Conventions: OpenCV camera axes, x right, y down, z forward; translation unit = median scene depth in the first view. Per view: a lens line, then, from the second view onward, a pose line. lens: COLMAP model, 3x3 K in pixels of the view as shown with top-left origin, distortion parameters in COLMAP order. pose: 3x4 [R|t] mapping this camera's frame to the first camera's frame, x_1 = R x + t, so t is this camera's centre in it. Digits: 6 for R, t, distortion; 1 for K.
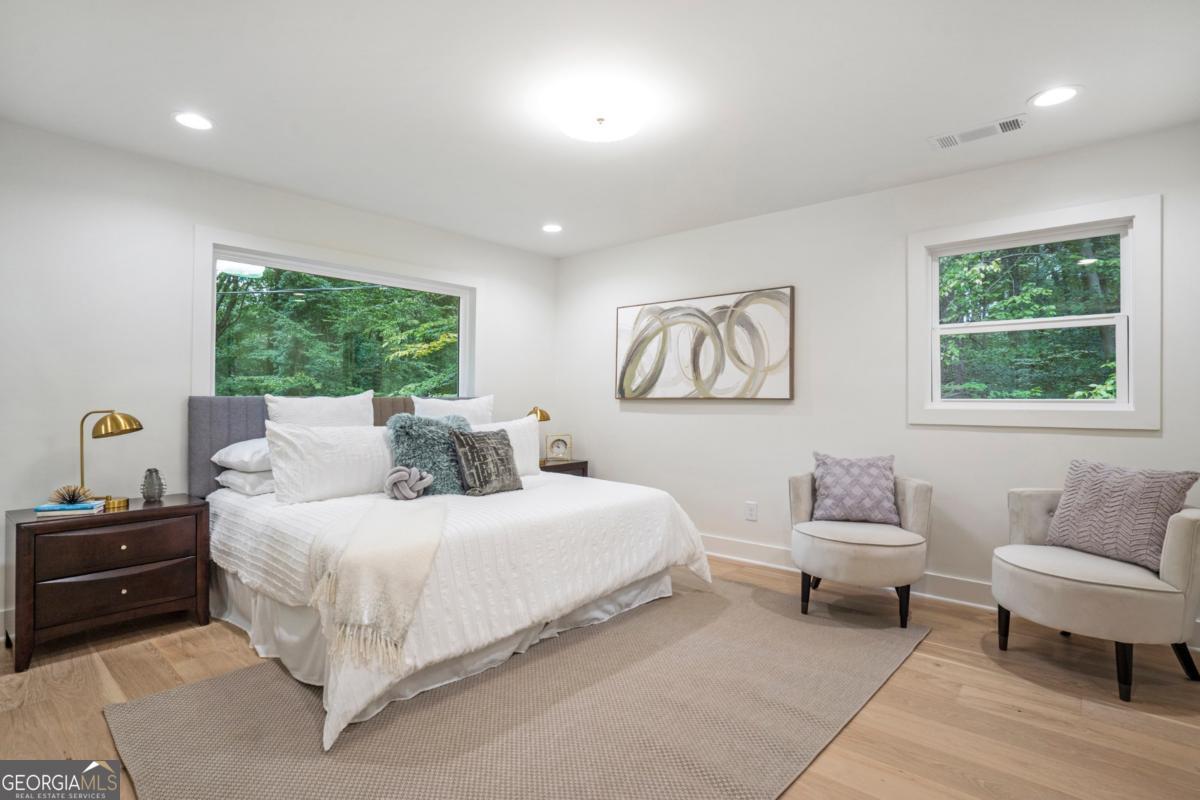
lens RADIAL K [[598.7, 0, 602.8], [0, 598.7, 395.8], [0, 0, 1]] dist [-0.029384, 0.003449]
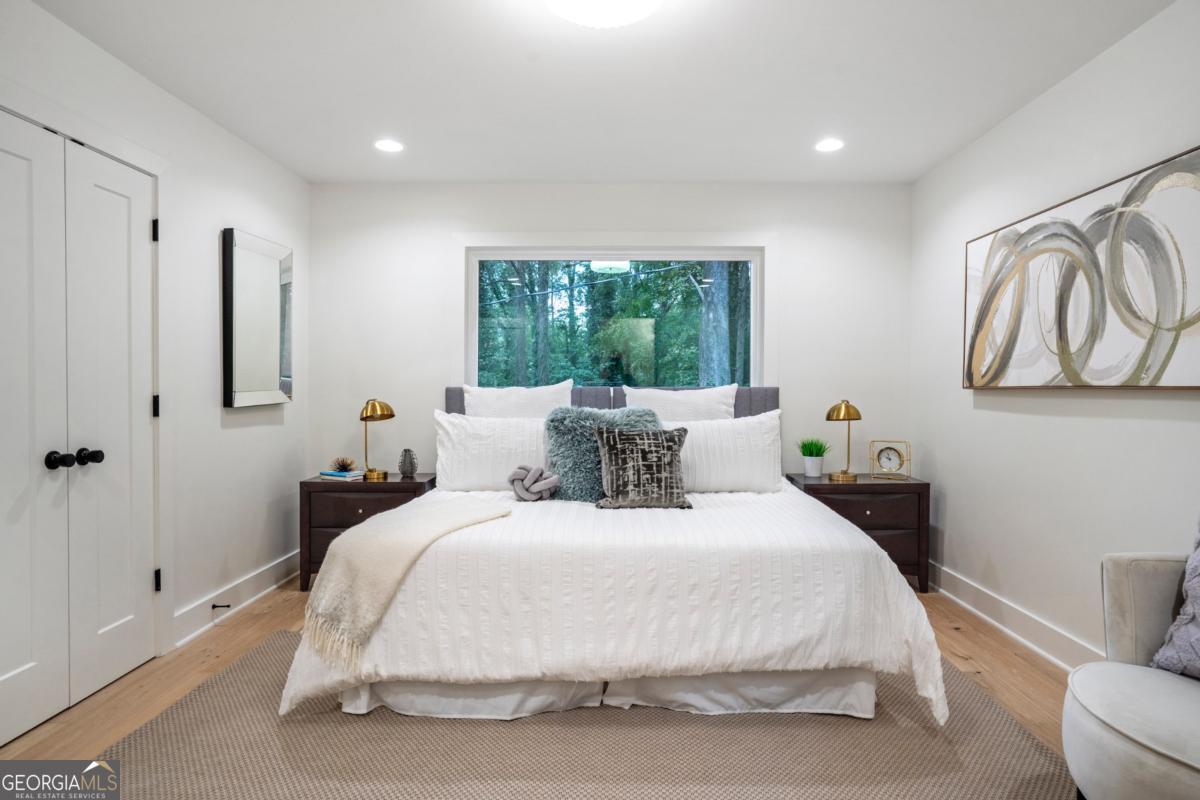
lens RADIAL K [[682.2, 0, 602.5], [0, 682.2, 395.6], [0, 0, 1]] dist [-0.011036, 0.007635]
pose [[0.646337, 0.005679, -0.763031, 0.400348], [0.005687, 0.999909, 0.012259, 0.002003], [0.763031, -0.012263, 0.646246, 0.314516]]
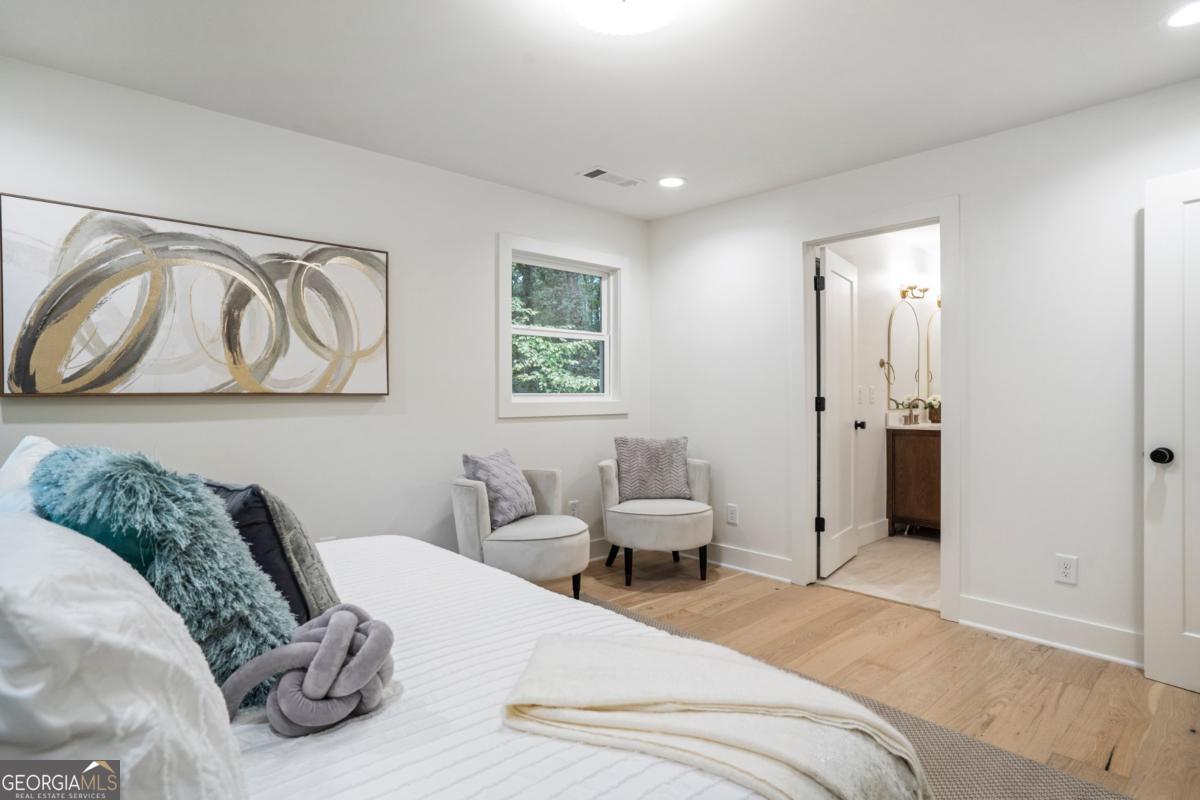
lens RADIAL K [[639.2, 0, 606.5], [0, 639.2, 397.0], [0, 0, 1]] dist [-0.030886, 0.005719]
pose [[0.095408, -0.008963, 0.995398, -0.501774], [-0.003352, 0.999951, 0.009325, -0.000113], [-0.995433, -0.004227, 0.095373, 0.627759]]
